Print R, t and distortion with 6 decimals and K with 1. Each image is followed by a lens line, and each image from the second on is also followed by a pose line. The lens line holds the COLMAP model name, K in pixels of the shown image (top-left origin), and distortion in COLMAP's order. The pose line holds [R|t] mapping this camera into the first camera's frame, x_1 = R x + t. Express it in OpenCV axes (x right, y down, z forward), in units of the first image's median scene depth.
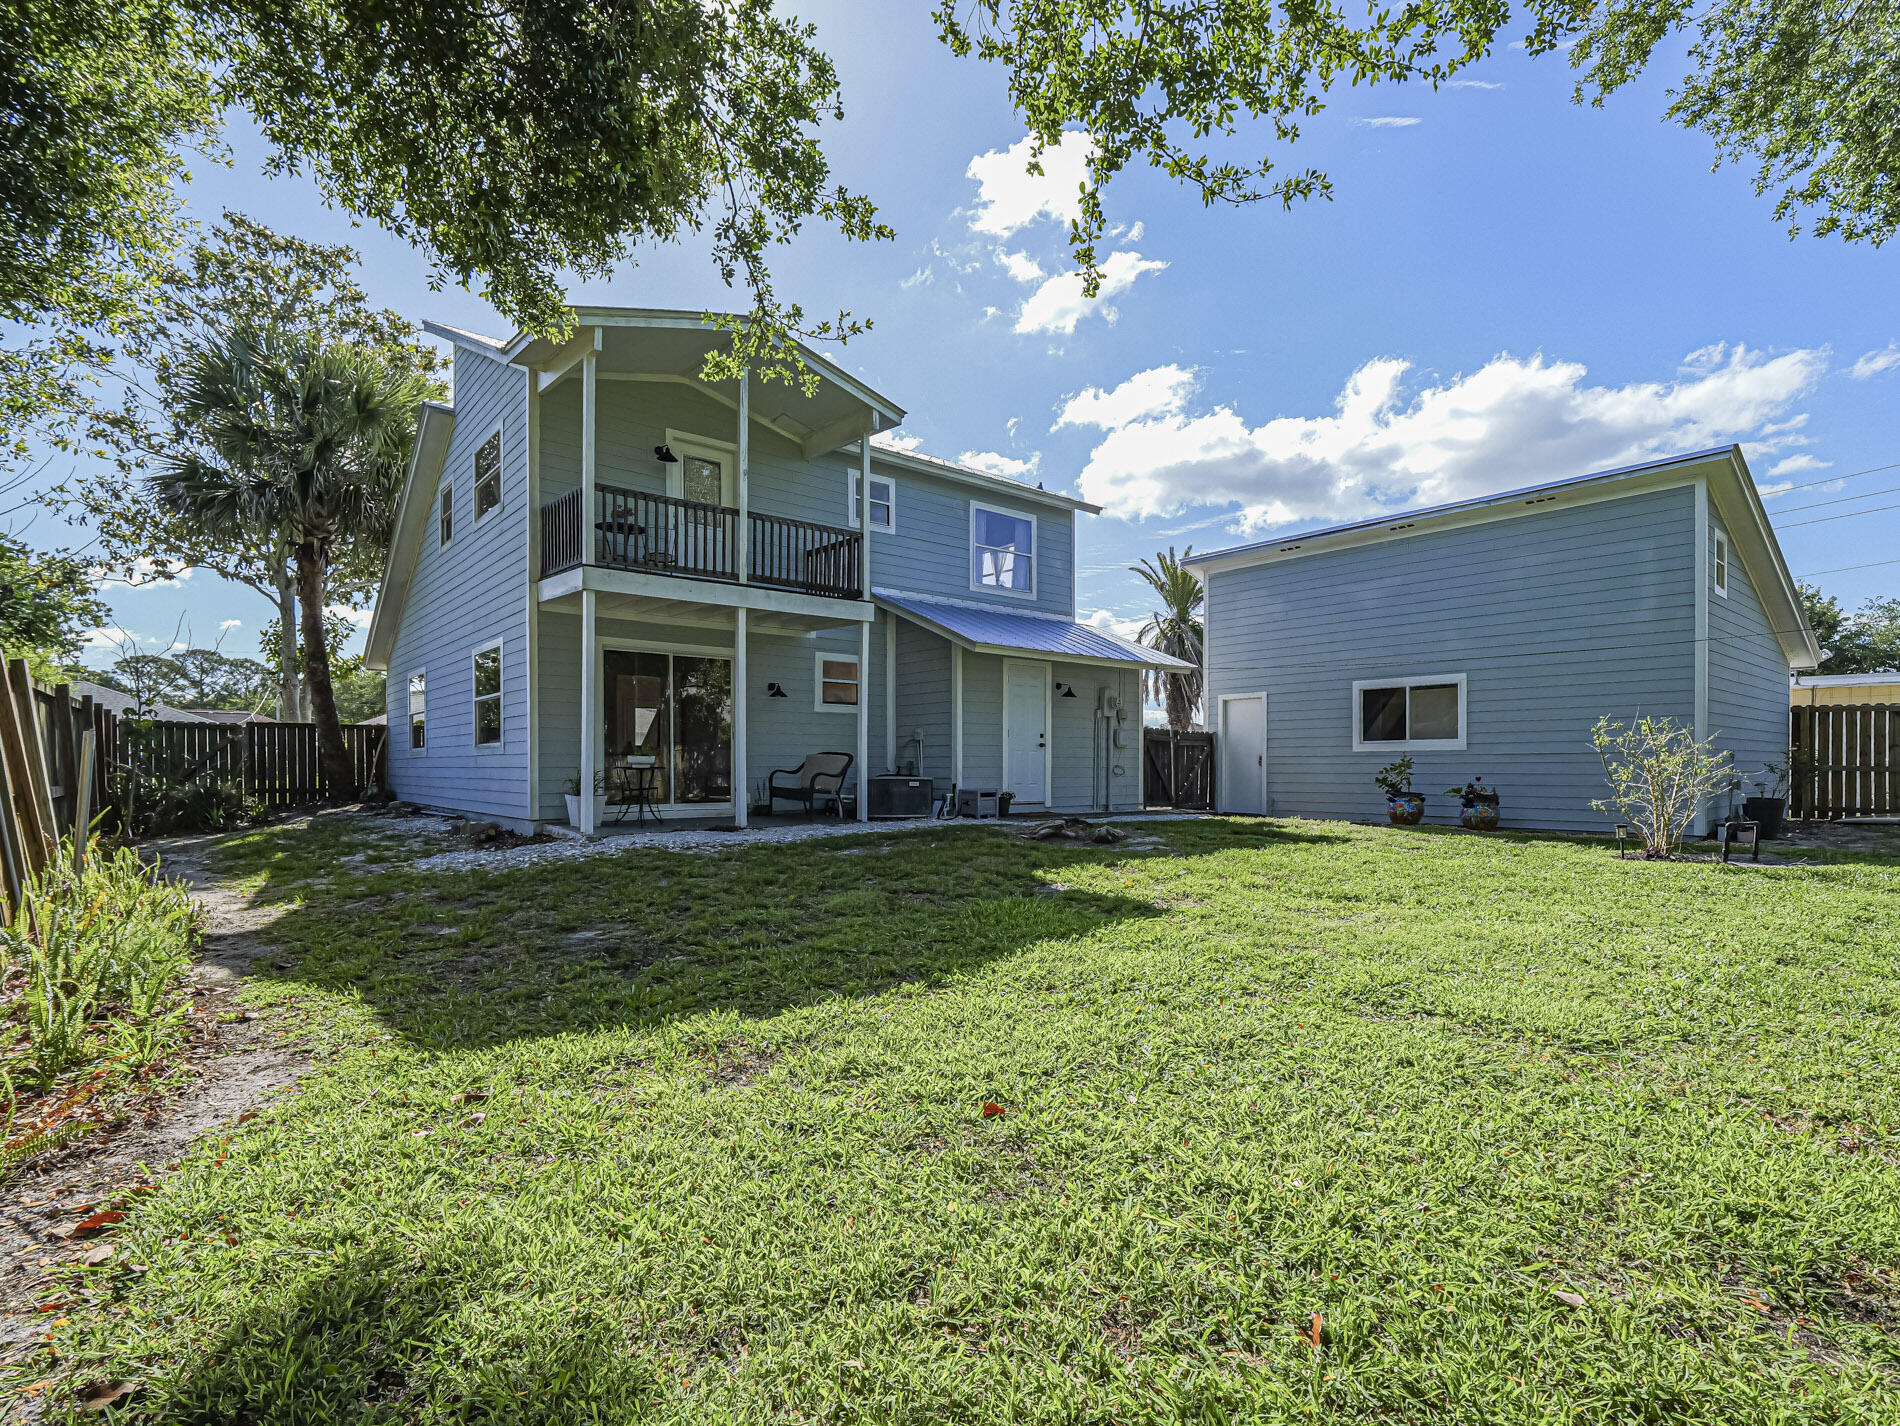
lens RADIAL K [[916.1, 0, 964.5], [0, 916.1, 776.2], [0, 0, 1]] dist [-0.009395, -0.002920]
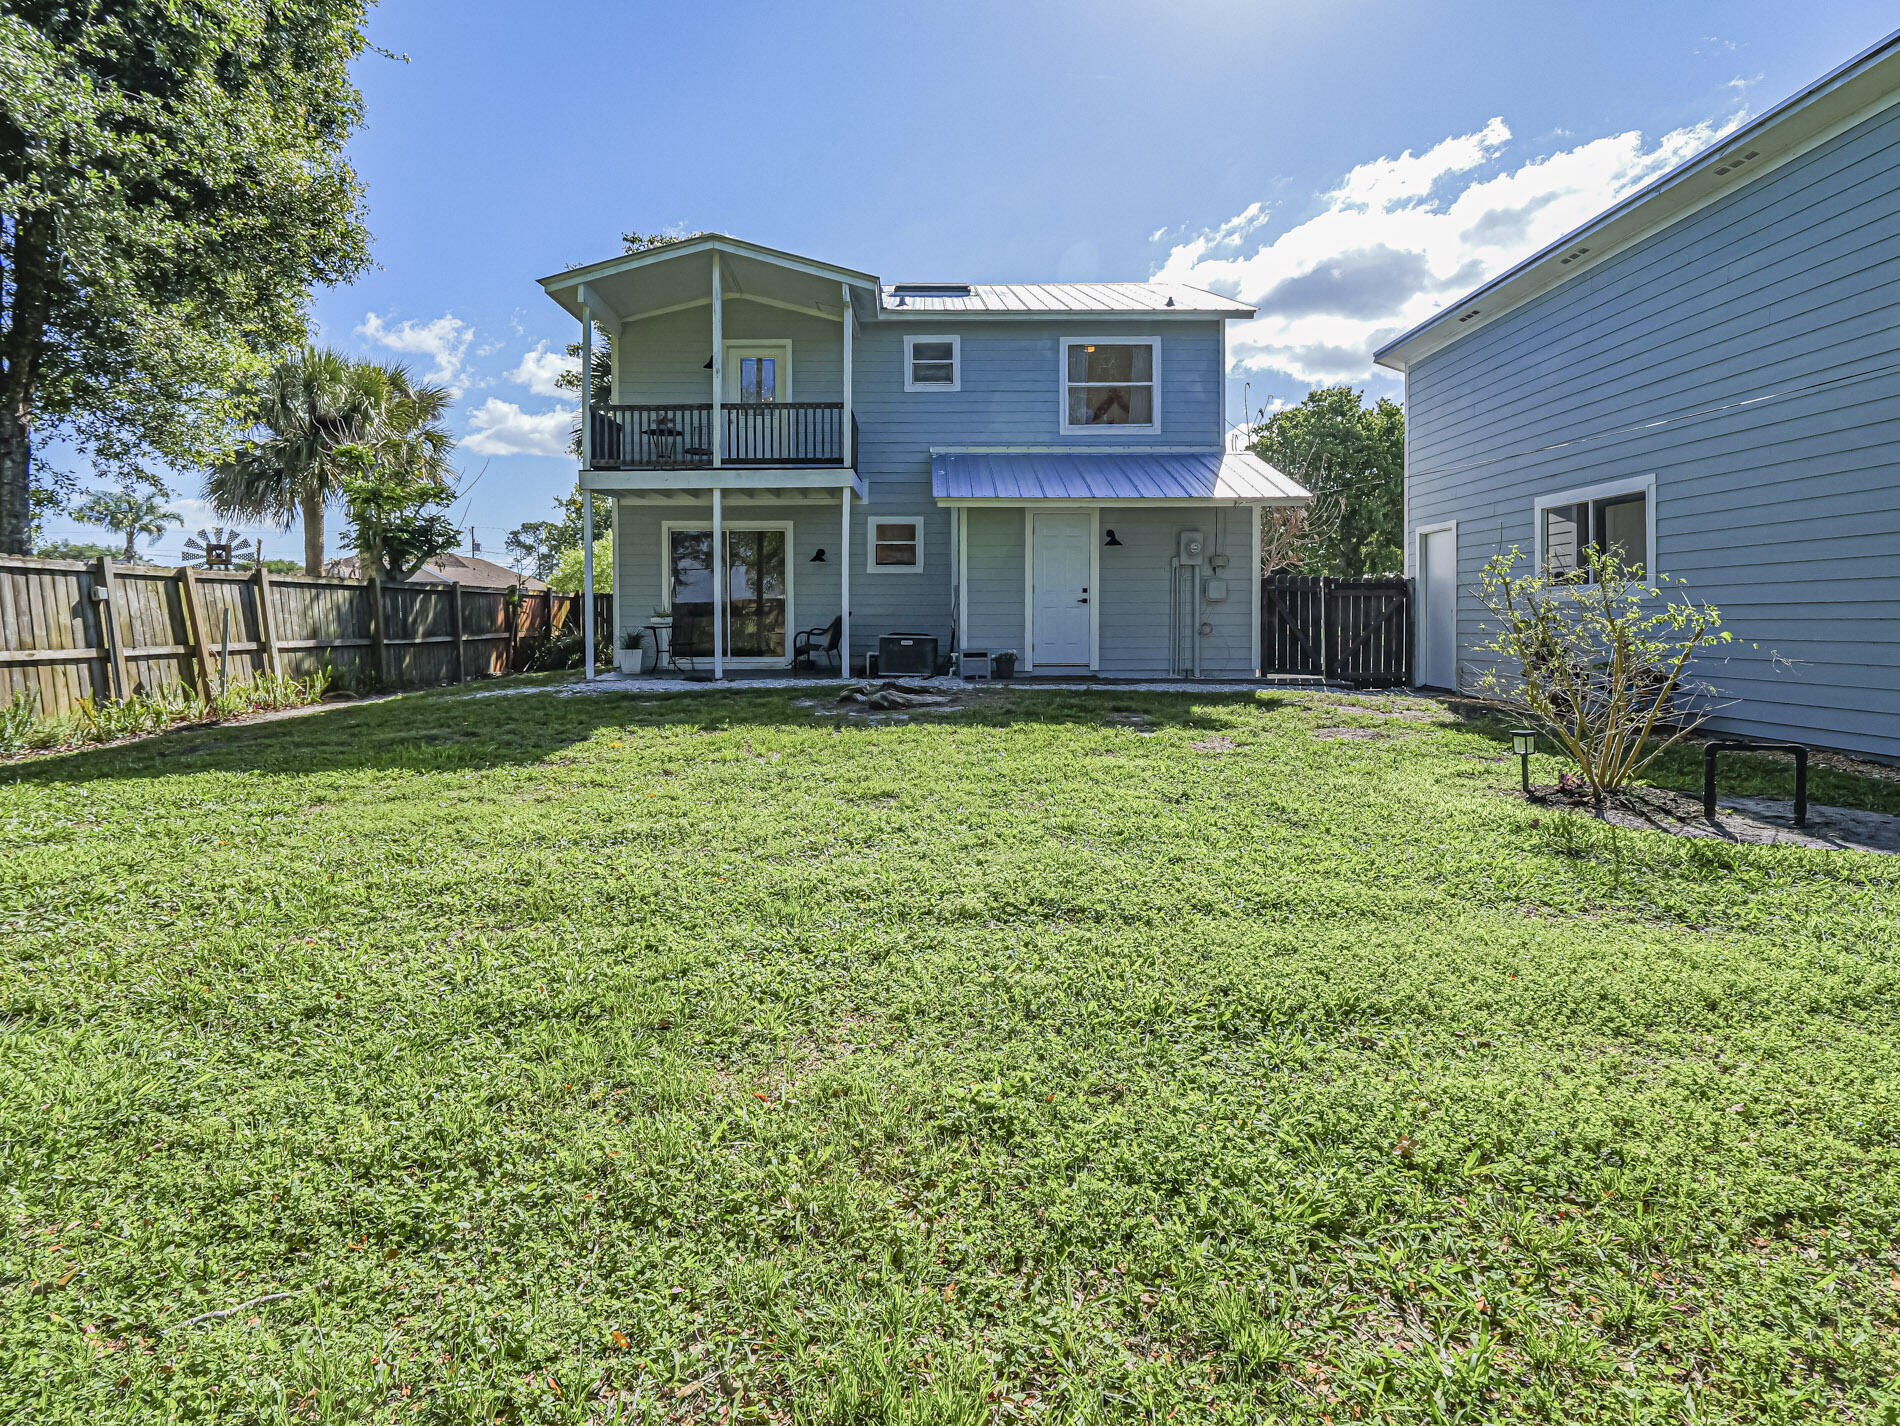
lens RADIAL K [[945.8, 0, 973.4], [0, 945.8, 628.0], [0, 0, 1]] dist [-0.001410, 0.000207]
pose [[0.778291, 0.002906, -0.627897, 0.592865], [-0.003385, 0.999994, 0.000432, -0.007436], [0.627895, 0.001789, 0.778296, 0.215033]]
